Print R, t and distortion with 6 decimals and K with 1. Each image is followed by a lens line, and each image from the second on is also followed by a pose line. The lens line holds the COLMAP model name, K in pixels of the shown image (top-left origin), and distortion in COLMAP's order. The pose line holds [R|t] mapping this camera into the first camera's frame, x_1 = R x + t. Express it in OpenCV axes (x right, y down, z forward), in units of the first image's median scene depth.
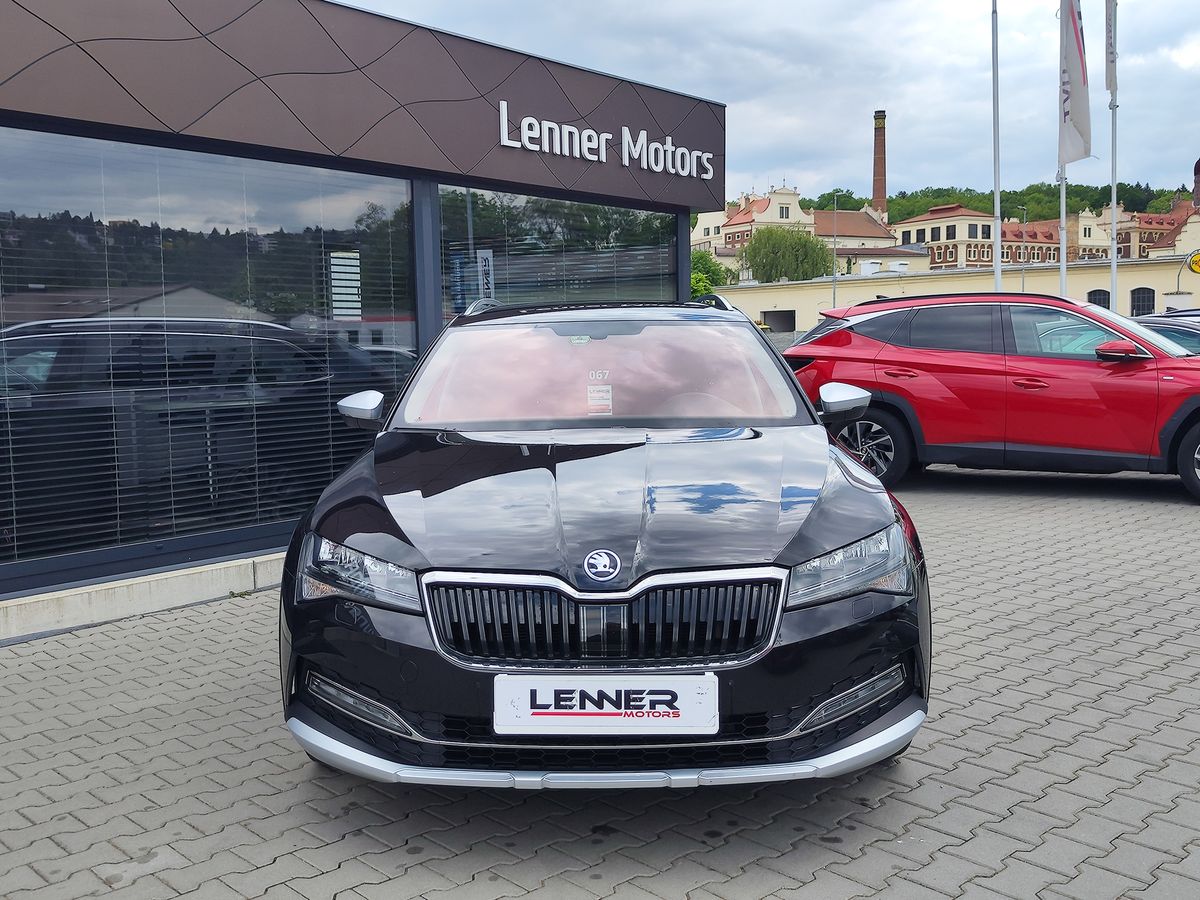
lens RADIAL K [[1073.1, 0, 592.6], [0, 1073.1, 445.9], [0, 0, 1]] dist [-0.003061, -0.008325]
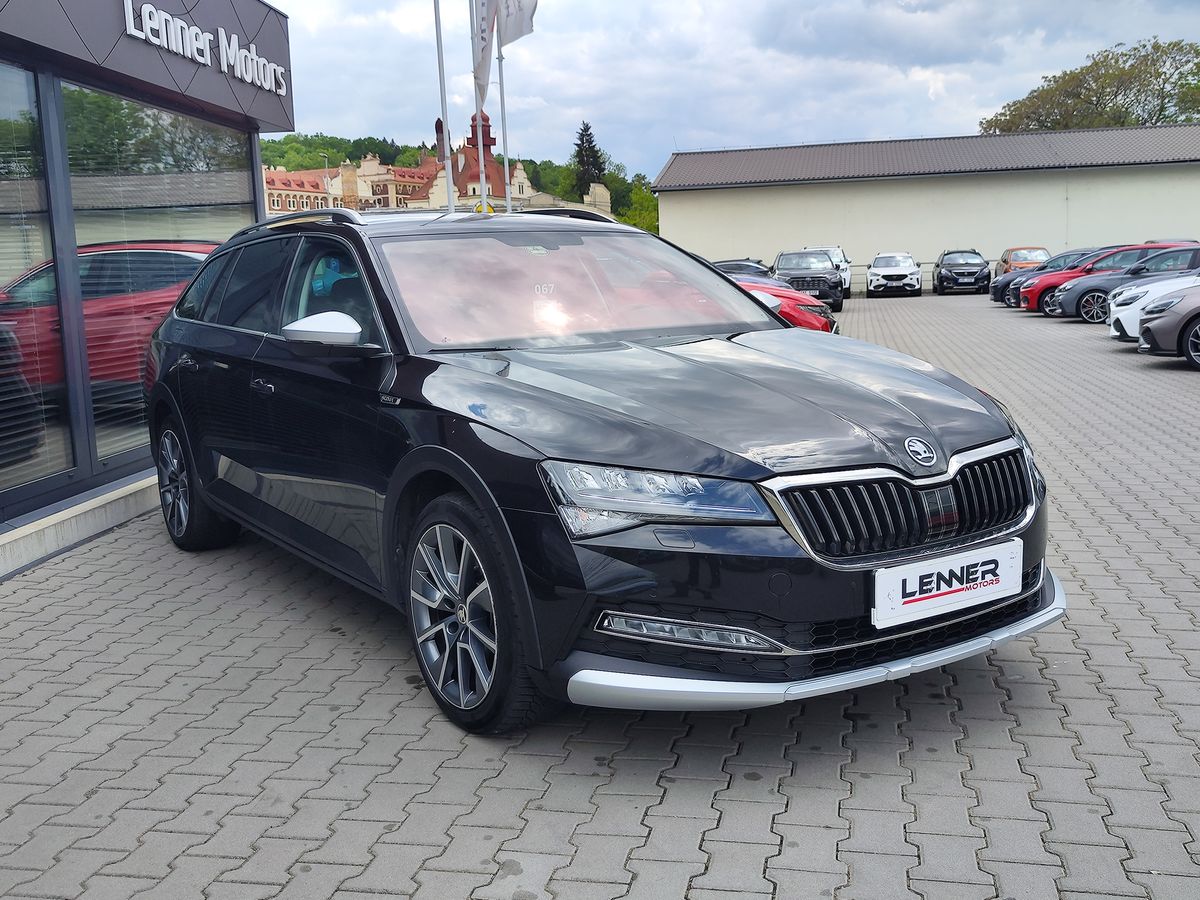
lens RADIAL K [[1073.1, 0, 593.9], [0, 1073.1, 458.6], [0, 0, 1]] dist [-0.003061, -0.008325]
pose [[0.858782, -0.103218, 0.501837, -0.773238], [0.069690, 0.993926, 0.085172, 0.010380], [-0.507580, -0.038171, 0.860759, 0.284835]]
